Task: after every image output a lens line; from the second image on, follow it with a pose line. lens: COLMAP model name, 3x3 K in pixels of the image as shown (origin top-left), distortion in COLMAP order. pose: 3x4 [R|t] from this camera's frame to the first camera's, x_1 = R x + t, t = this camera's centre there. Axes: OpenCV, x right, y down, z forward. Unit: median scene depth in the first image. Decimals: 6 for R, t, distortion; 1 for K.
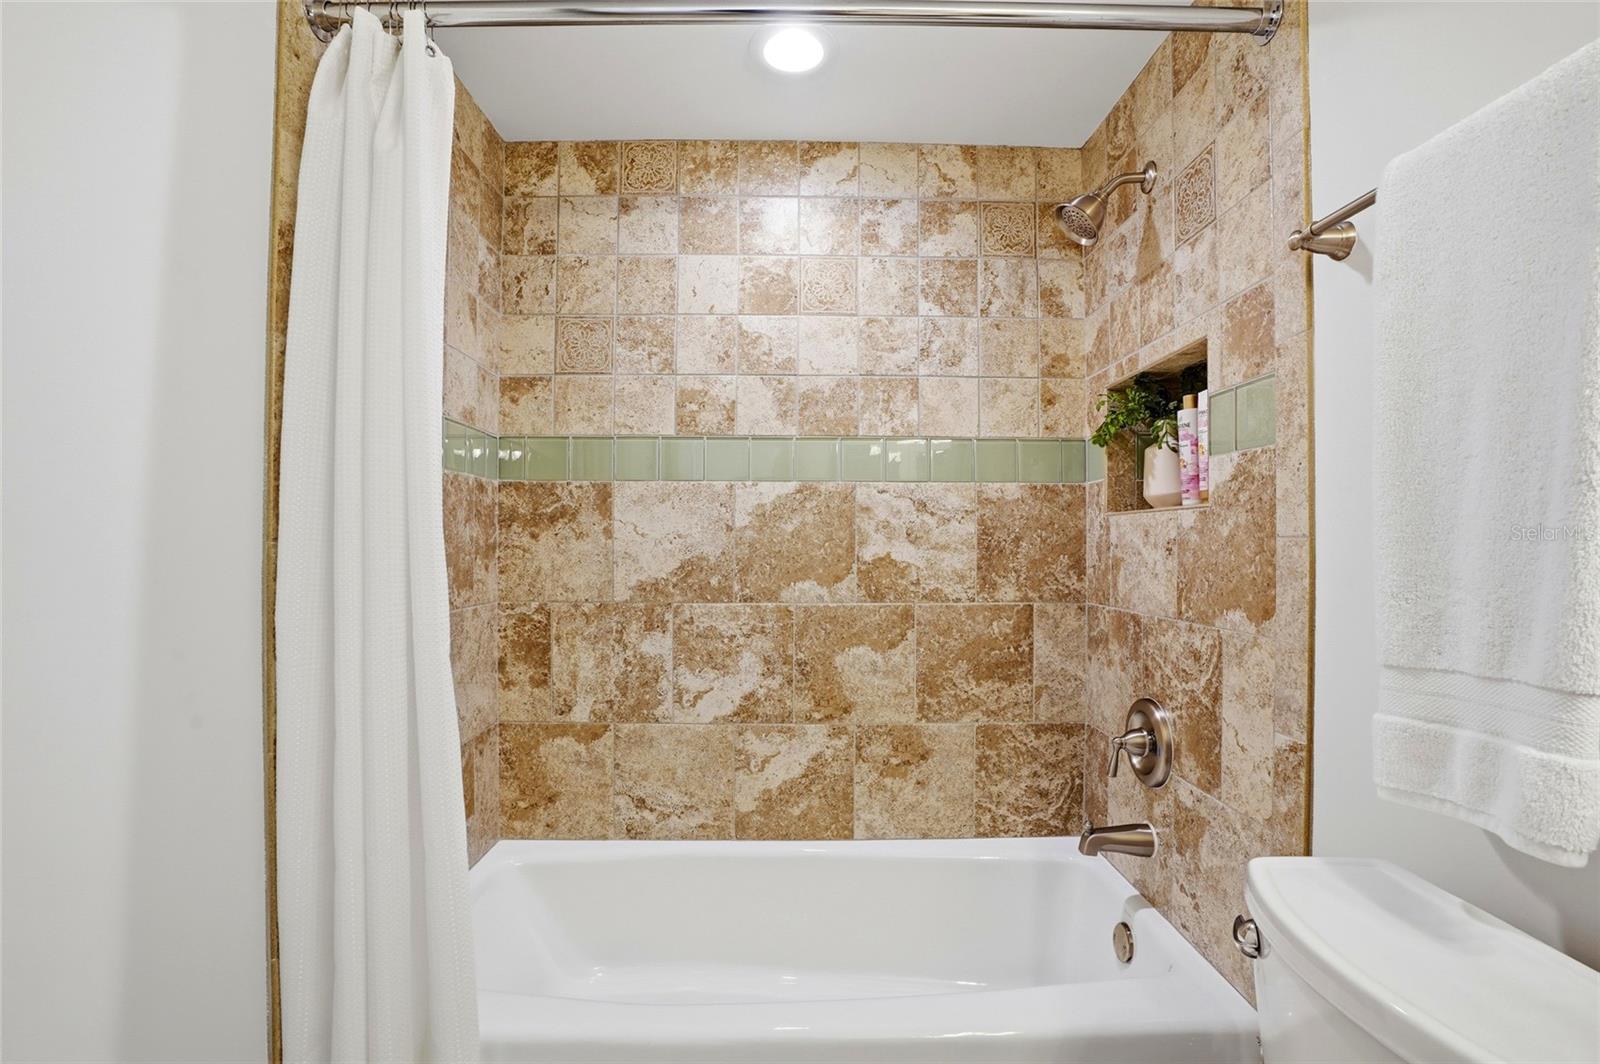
lens RADIAL K [[746.9, 0, 797.3], [0, 746.9, 529.0], [0, 0, 1]] dist [-0.074926, 0.029507]
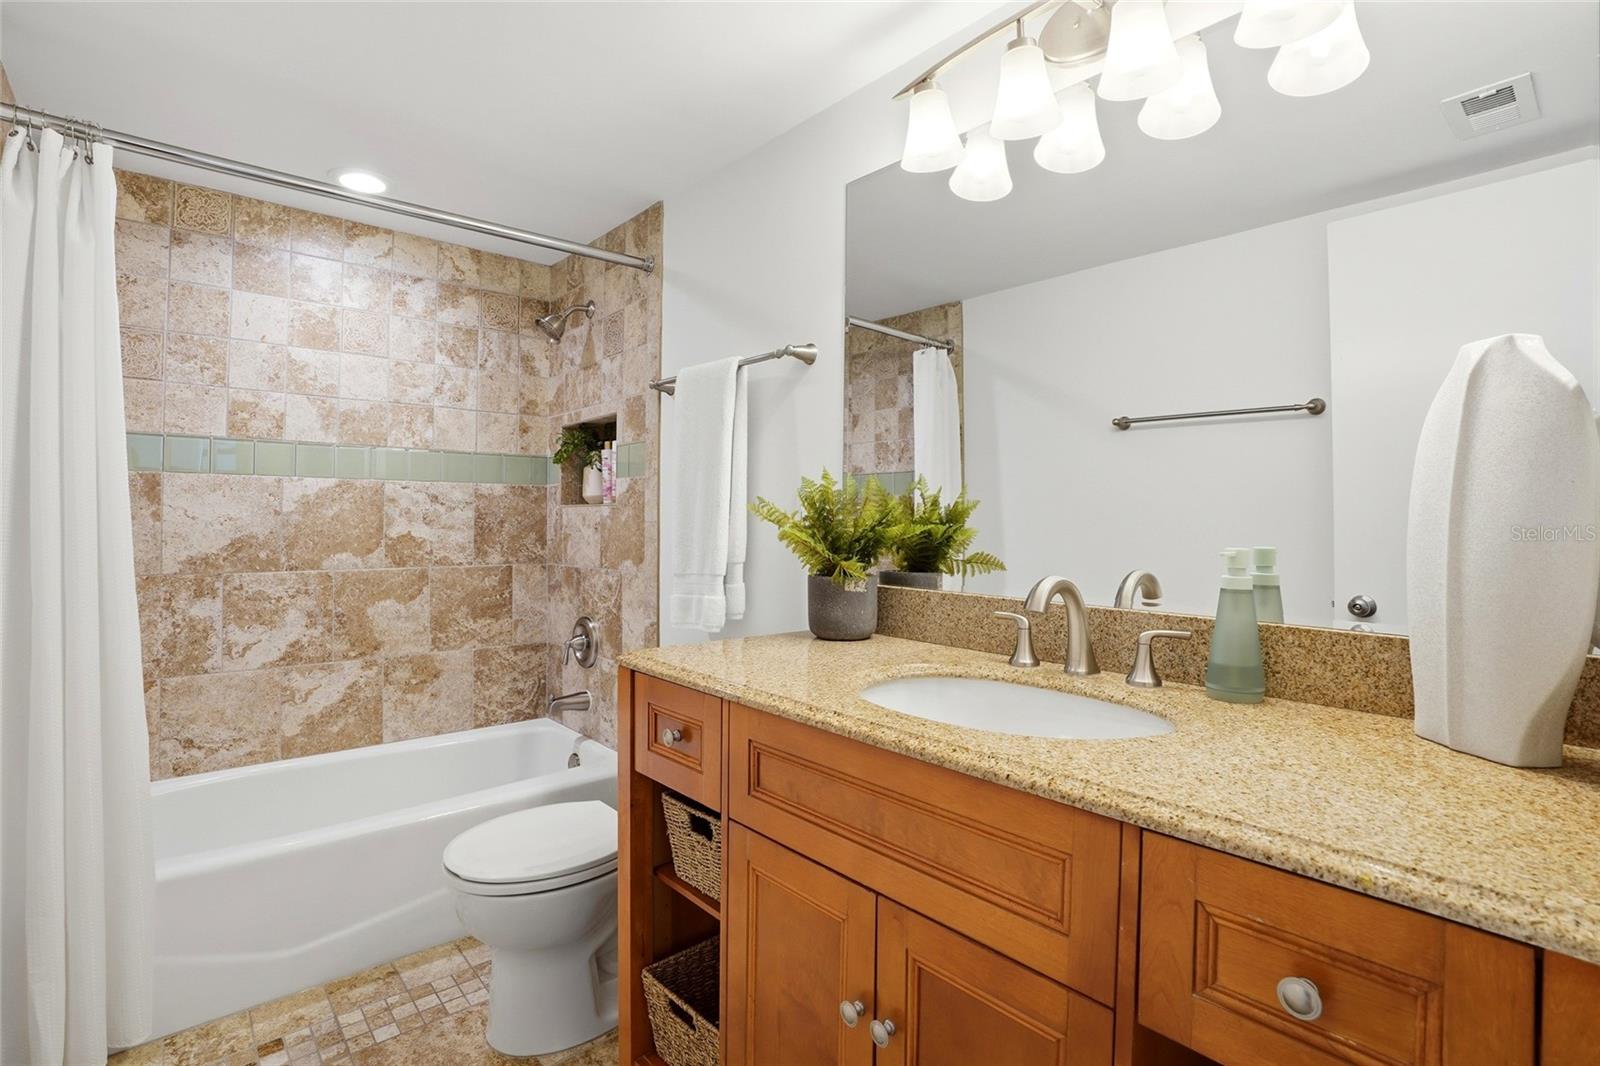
lens RADIAL K [[746.9, 0, 797.3], [0, 746.9, 530.0], [0, 0, 1]] dist [-0.074926, 0.029507]
pose [[0.754624, -0.005065, 0.656138, -0.231900], [-0.013964, 0.999620, 0.023776, -0.013683], [-0.656009, -0.027105, 0.754266, -0.514002]]
